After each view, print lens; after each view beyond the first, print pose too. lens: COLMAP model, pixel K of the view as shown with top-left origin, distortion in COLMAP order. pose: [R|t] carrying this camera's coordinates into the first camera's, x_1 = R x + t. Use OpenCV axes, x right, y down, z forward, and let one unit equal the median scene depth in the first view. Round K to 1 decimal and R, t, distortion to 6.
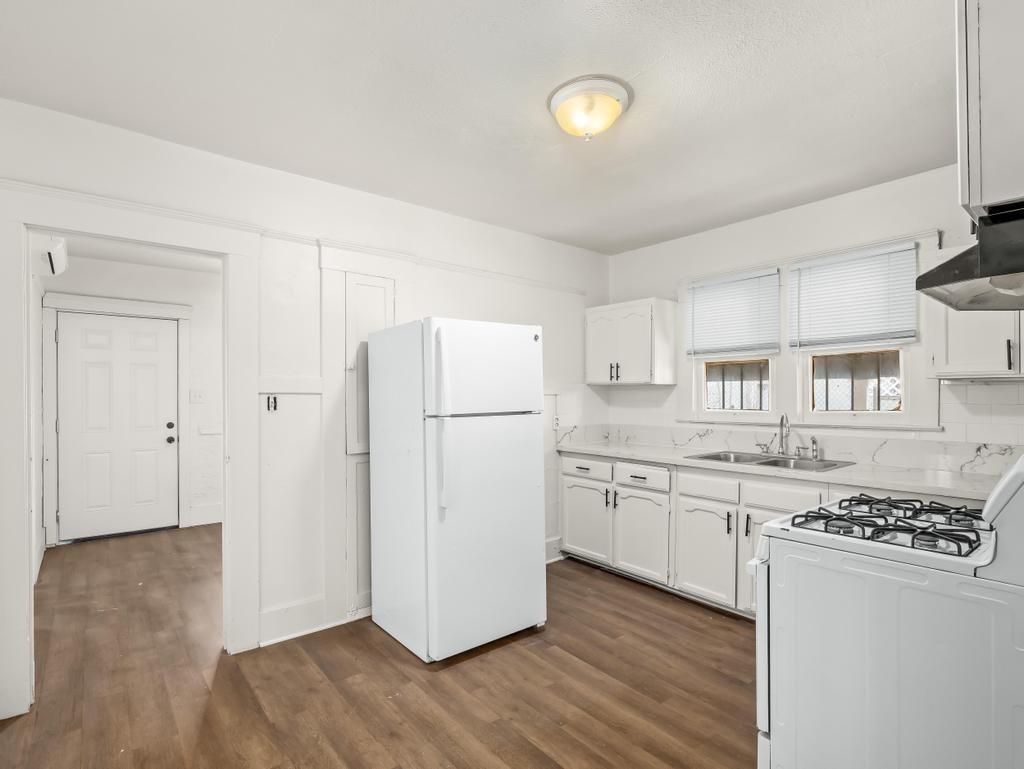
lens RADIAL K [[512.3, 0, 505.4], [0, 512.3, 388.7], [0, 0, 1]] dist [-0.006111, -0.000086]
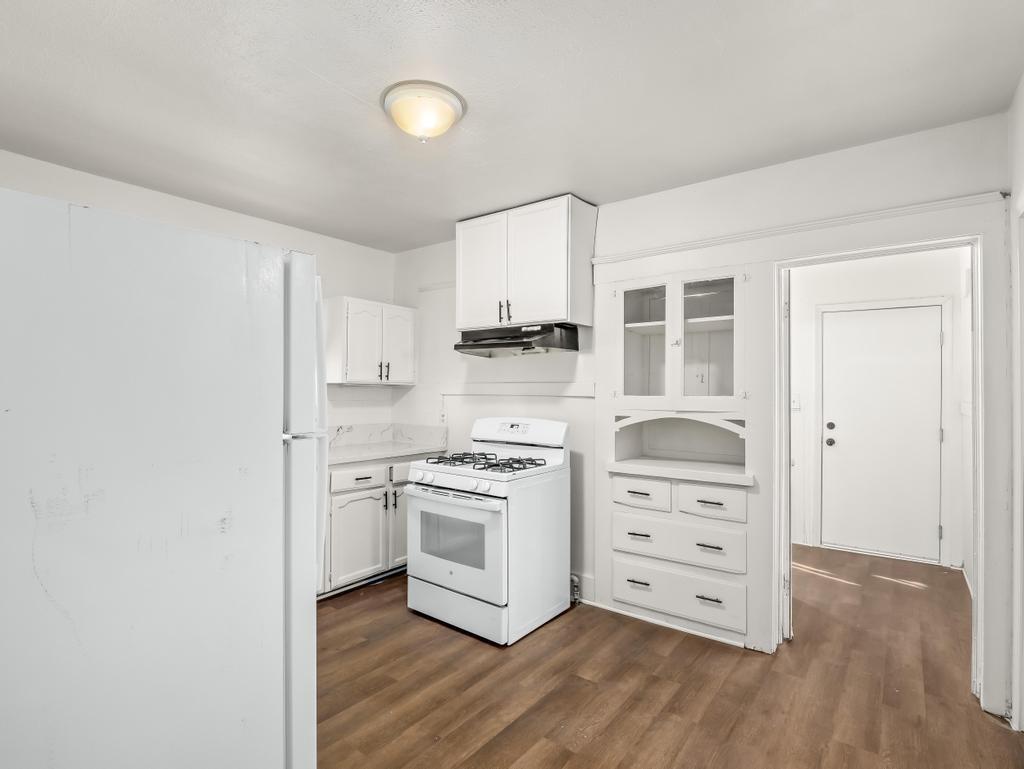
lens RADIAL K [[512.3, 0, 500.8], [0, 512.3, 382.7], [0, 0, 1]] dist [-0.006111, -0.000086]
pose [[-0.196642, 0.018895, 0.980293, -0.785526], [0.000465, 0.999816, -0.019178, 0.007995], [-0.980475, -0.003315, -0.196614, 0.974708]]
